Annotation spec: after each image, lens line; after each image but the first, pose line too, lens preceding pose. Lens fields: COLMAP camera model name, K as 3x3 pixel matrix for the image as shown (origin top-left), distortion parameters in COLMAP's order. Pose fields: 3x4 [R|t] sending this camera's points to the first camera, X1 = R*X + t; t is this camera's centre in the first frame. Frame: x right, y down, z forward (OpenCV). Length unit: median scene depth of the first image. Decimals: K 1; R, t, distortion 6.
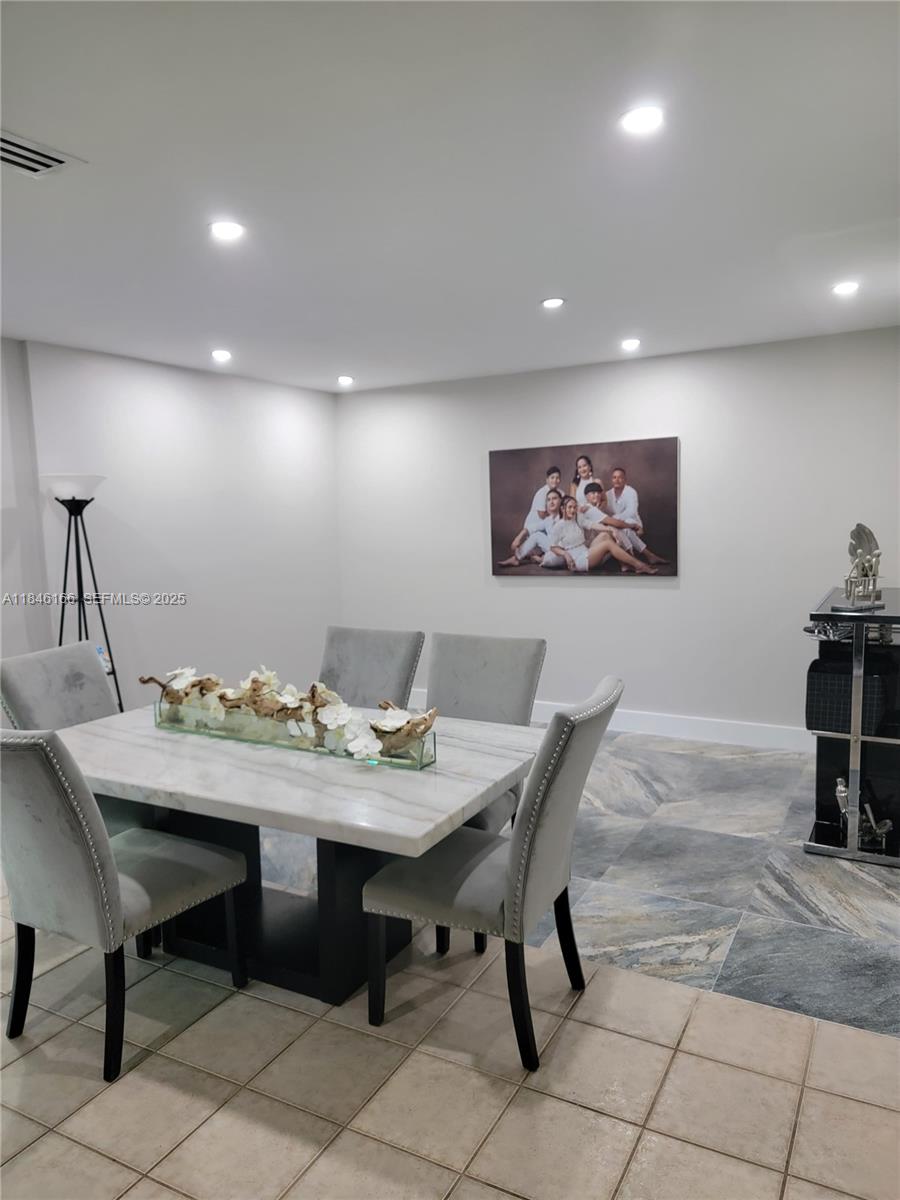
lens RADIAL K [[821.2, 0, 451.3], [0, 821.2, 616.2], [0, 0, 1]] dist [0.062893, -0.043388]
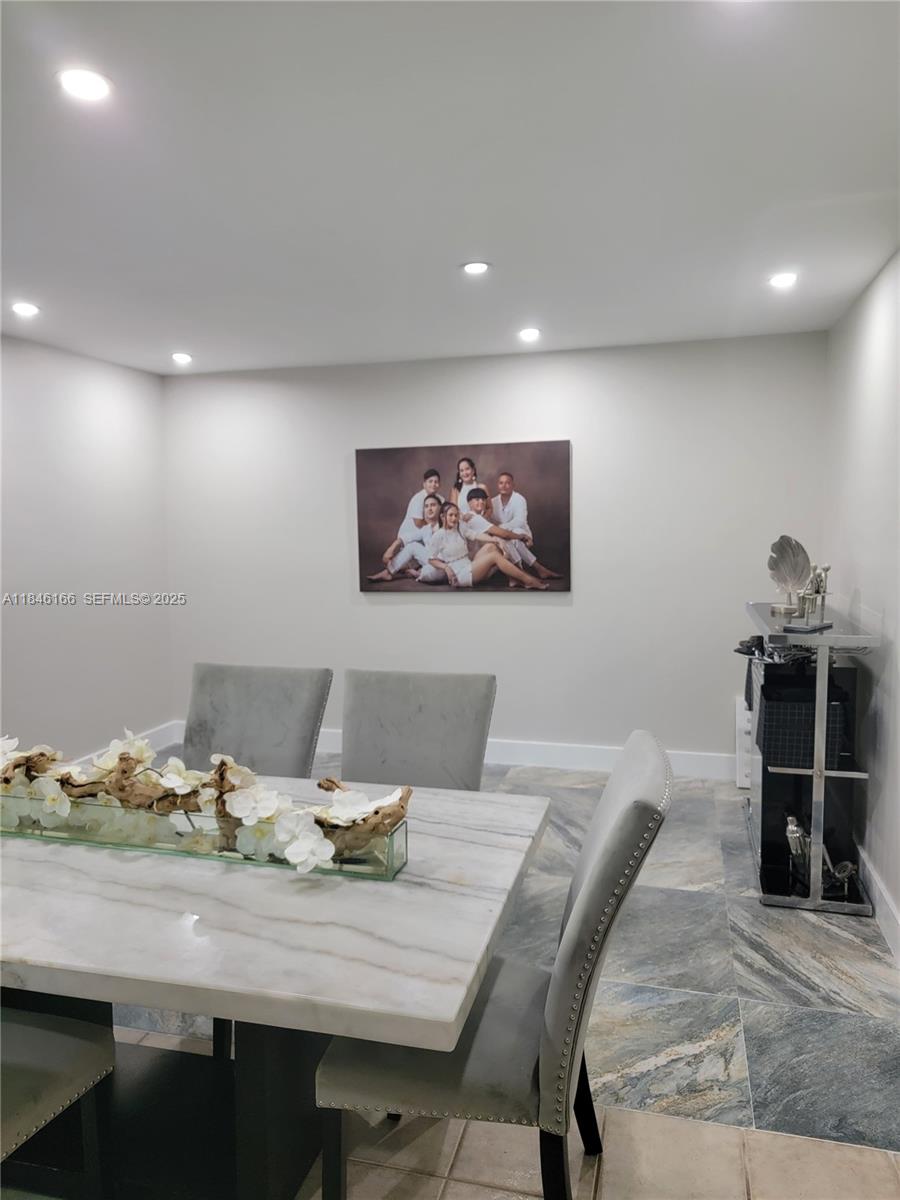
lens RADIAL K [[825.2, 0, 450.0], [0, 825.2, 600.0], [0, 0, 1]] dist [0.061044, -0.051326]
pose [[0.971294, -0.009819, 0.237680, -0.131317], [0.018064, 0.999307, -0.032537, -0.021552], [-0.237196, 0.035896, 0.970798, 0.255682]]
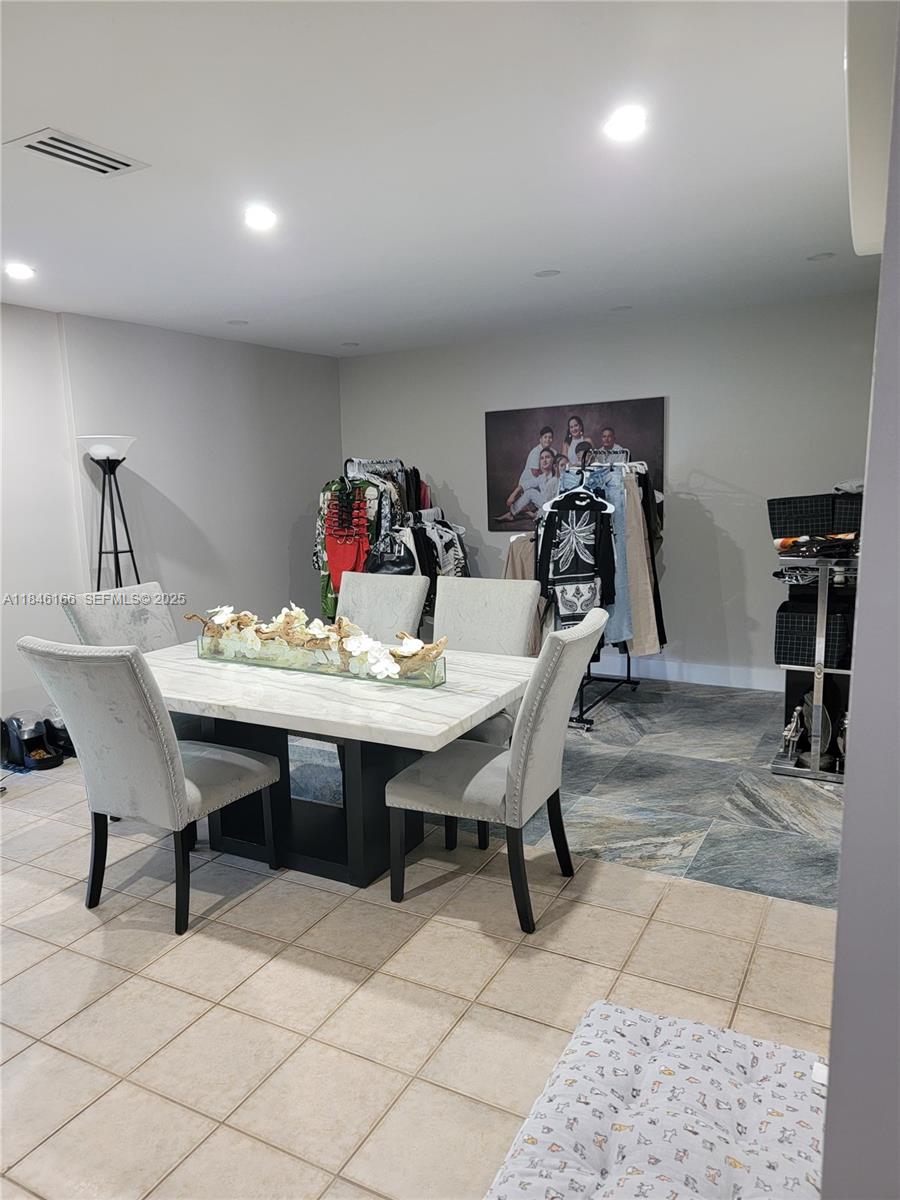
lens RADIAL K [[820.3, 0, 430.4], [0, 820.3, 609.4], [0, 0, 1]] dist [0.070335, -0.053676]
pose [[0.999894, -0.002492, -0.014351, -0.020960], [0.003015, 0.999328, 0.036539, 0.027034], [0.014251, -0.036579, 0.999229, -0.137418]]
